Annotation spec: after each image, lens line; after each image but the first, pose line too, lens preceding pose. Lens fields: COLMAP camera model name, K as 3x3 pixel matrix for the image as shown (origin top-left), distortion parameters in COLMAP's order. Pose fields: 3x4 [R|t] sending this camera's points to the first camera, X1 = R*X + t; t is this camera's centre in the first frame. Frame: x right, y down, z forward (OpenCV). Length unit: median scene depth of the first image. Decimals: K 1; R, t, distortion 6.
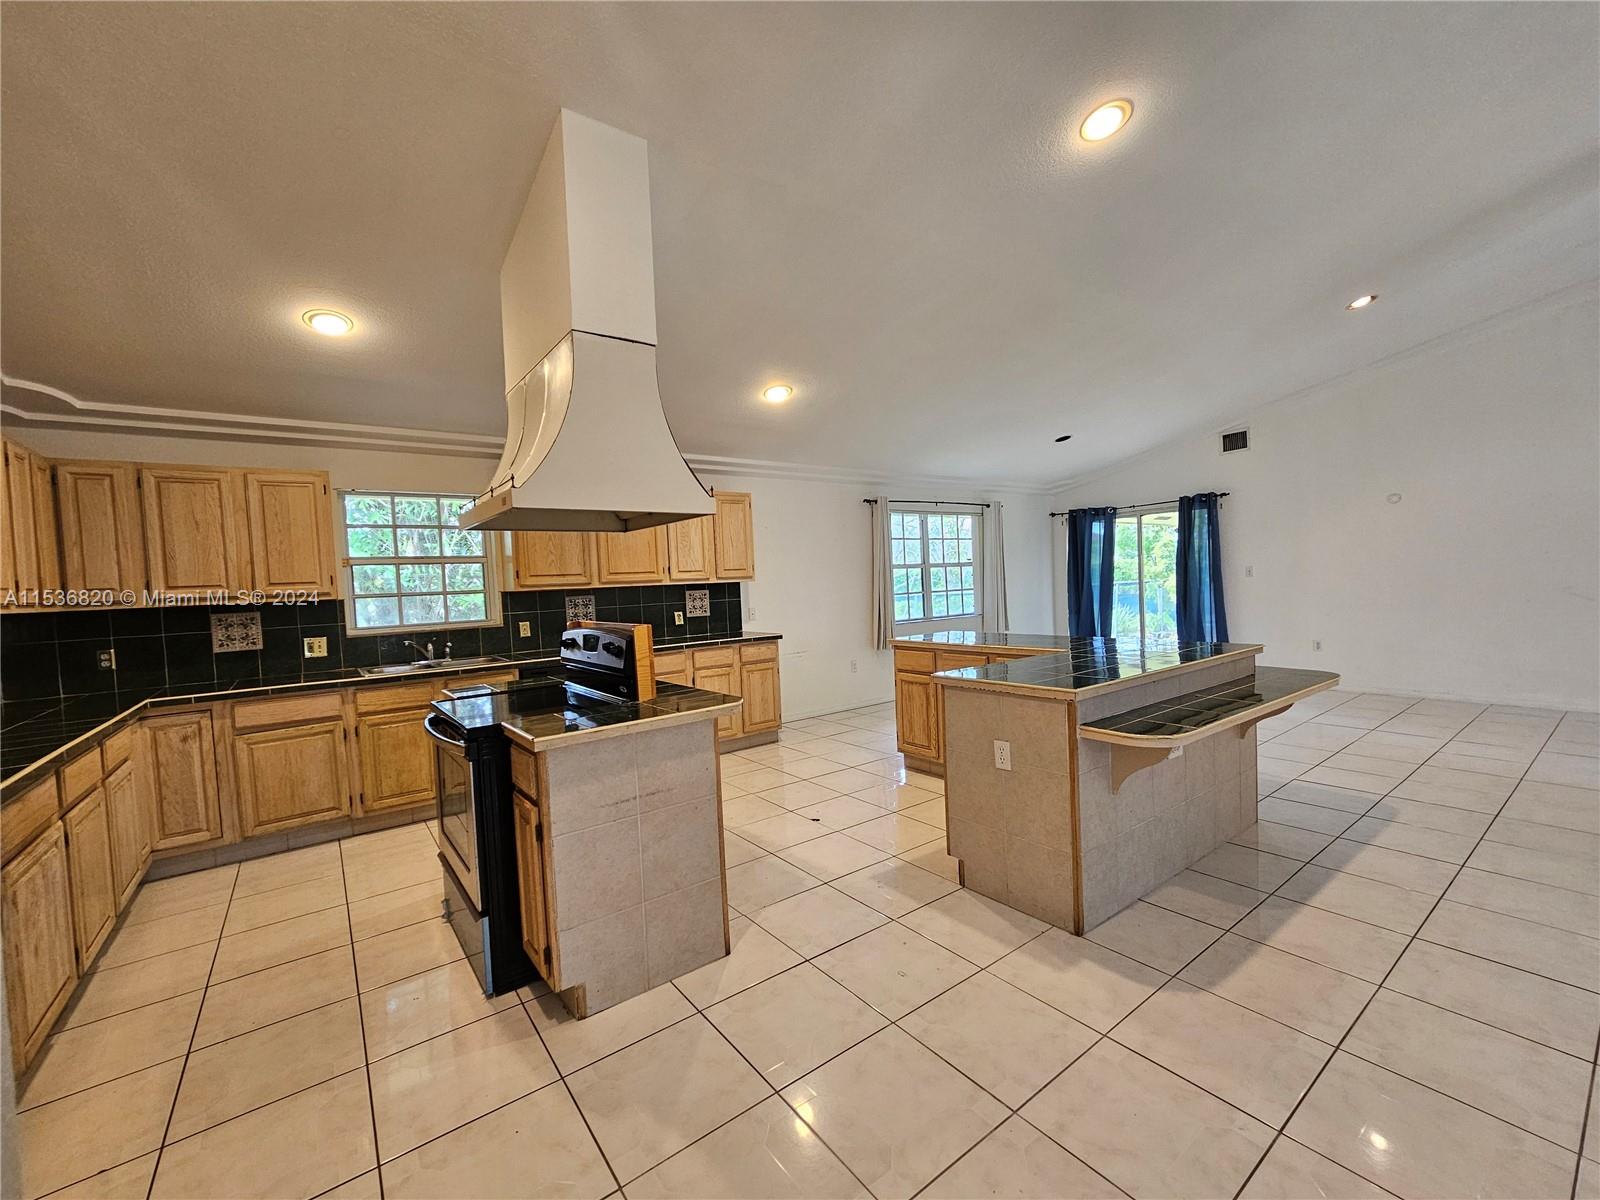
lens RADIAL K [[659.1, 0, 799.1], [0, 659.1, 603.8], [0, 0, 1]] dist [-0.004445, 0.001772]
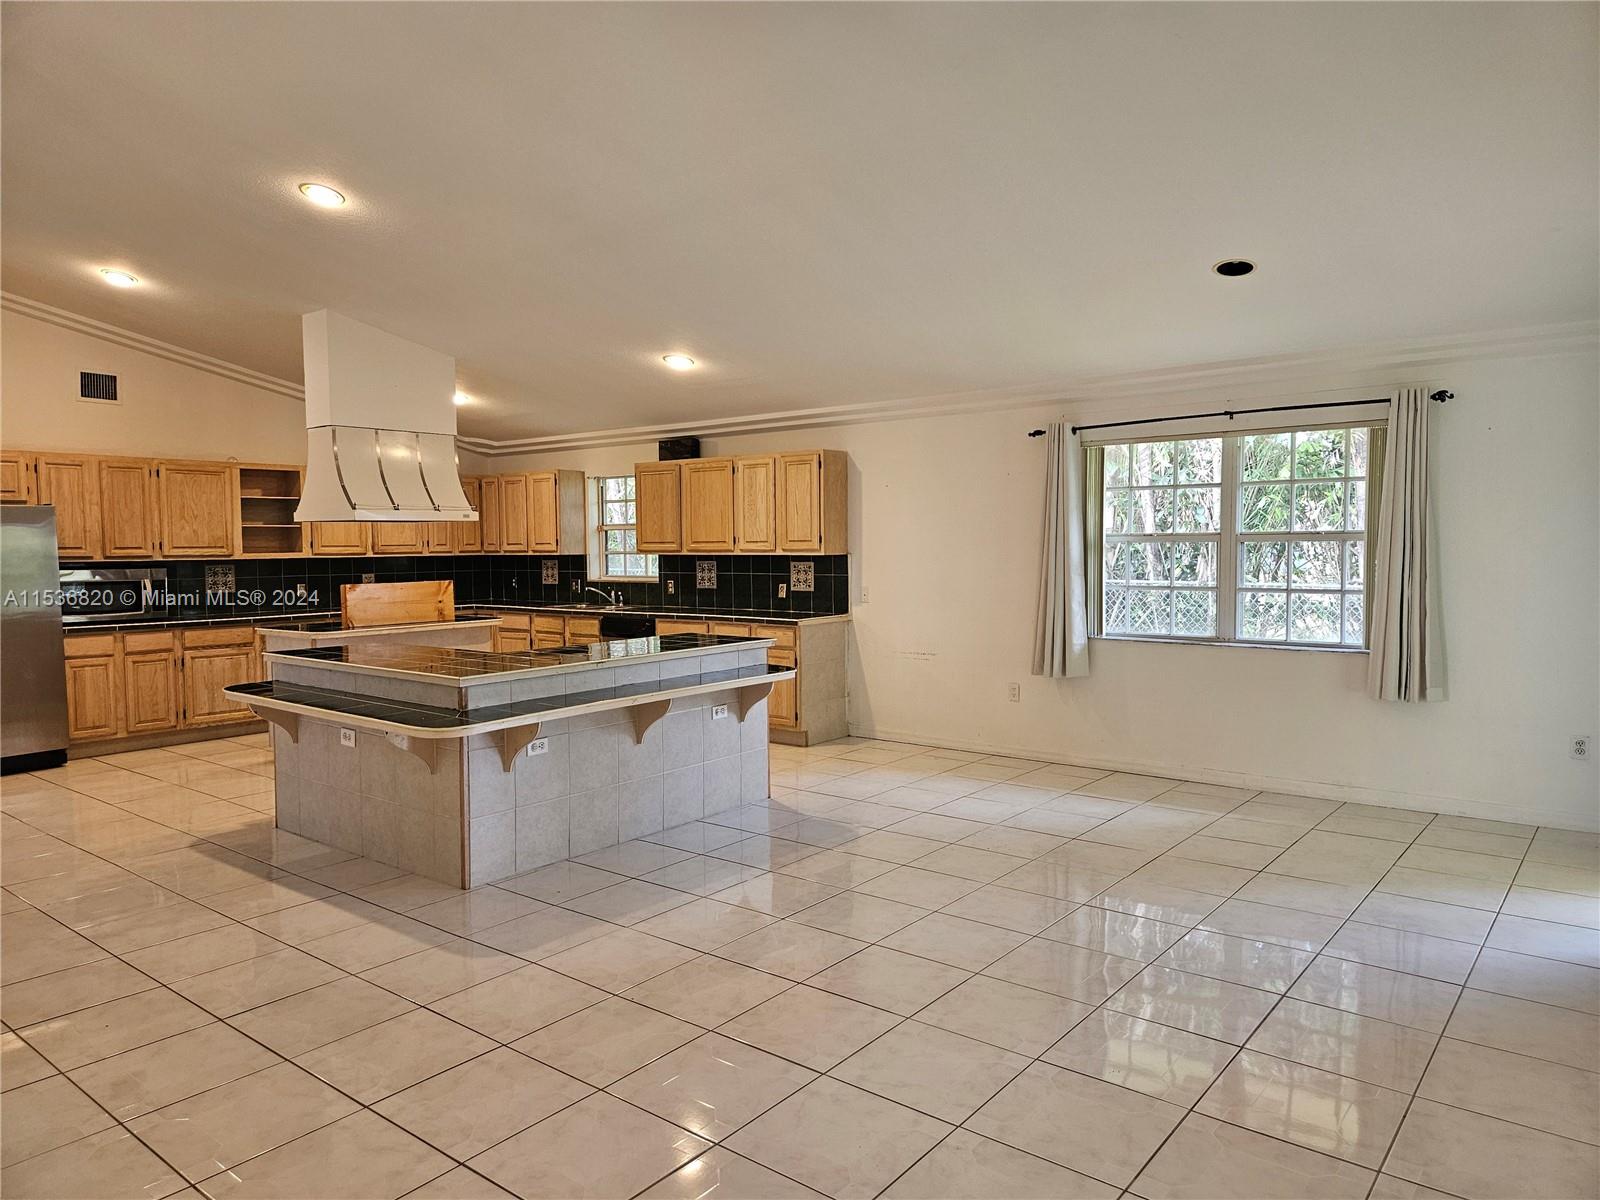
lens RADIAL K [[1066.4, 0, 800.5], [0, 1066.4, 598.6], [0, 0, 1]] dist [0.071637, -0.056534]
pose [[0.246416, 0.095353, -0.964462, 1.426662], [-0.033761, 0.995389, 0.089785, -0.115503], [0.968576, 0.010436, 0.248499, 0.736371]]
